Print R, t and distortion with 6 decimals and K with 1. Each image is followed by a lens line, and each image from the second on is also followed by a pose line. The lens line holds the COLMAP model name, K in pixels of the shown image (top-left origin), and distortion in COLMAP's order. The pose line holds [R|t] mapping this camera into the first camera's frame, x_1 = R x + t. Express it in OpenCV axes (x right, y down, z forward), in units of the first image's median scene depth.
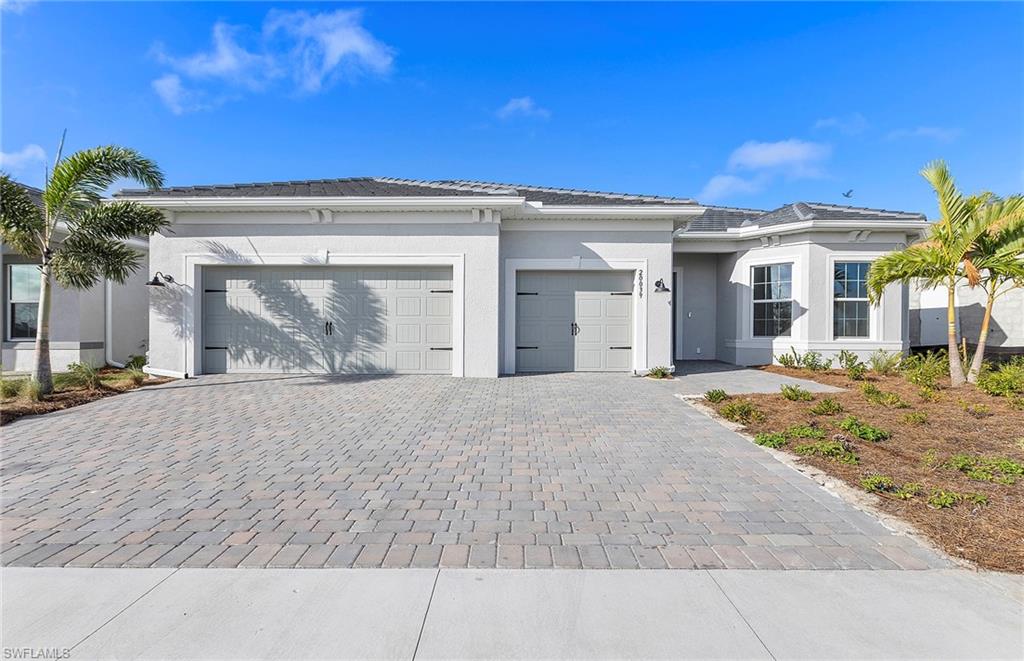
lens RADIAL K [[465.4, 0, 511.2], [0, 465.4, 329.5], [0, 0, 1]] dist [-0.019928, 0.000129]
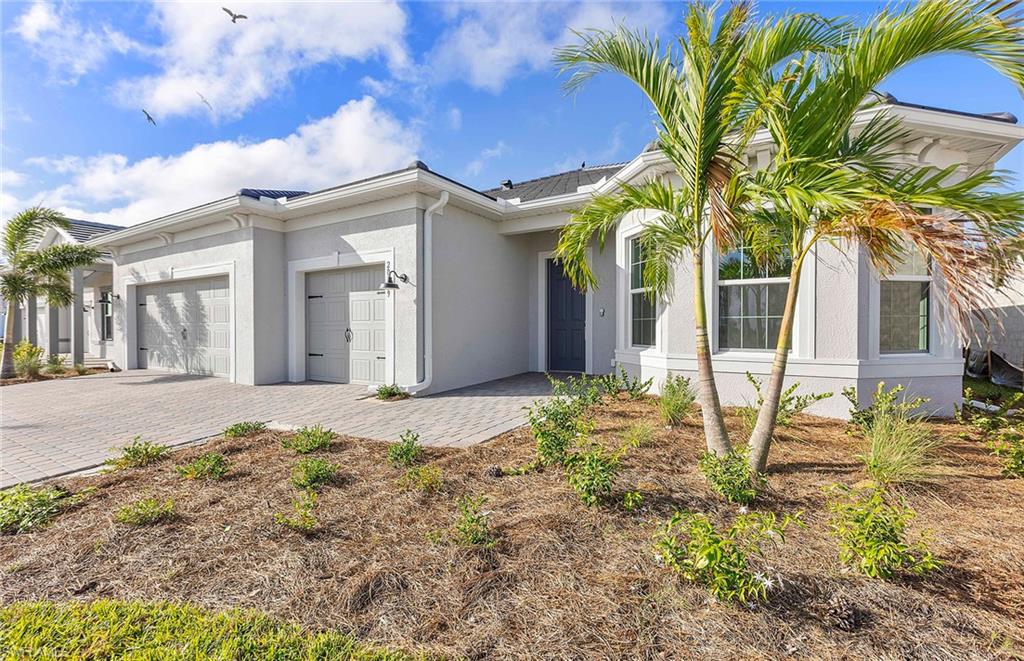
lens RADIAL K [[465.4, 0, 510.1], [0, 465.4, 333.5], [0, 0, 1]] dist [-0.019928, 0.000129]
pose [[0.855288, 0.002527, -0.518147, 0.873674], [0.010028, 0.999720, 0.021428, -0.019694], [0.518056, -0.023523, 0.855023, 0.417990]]
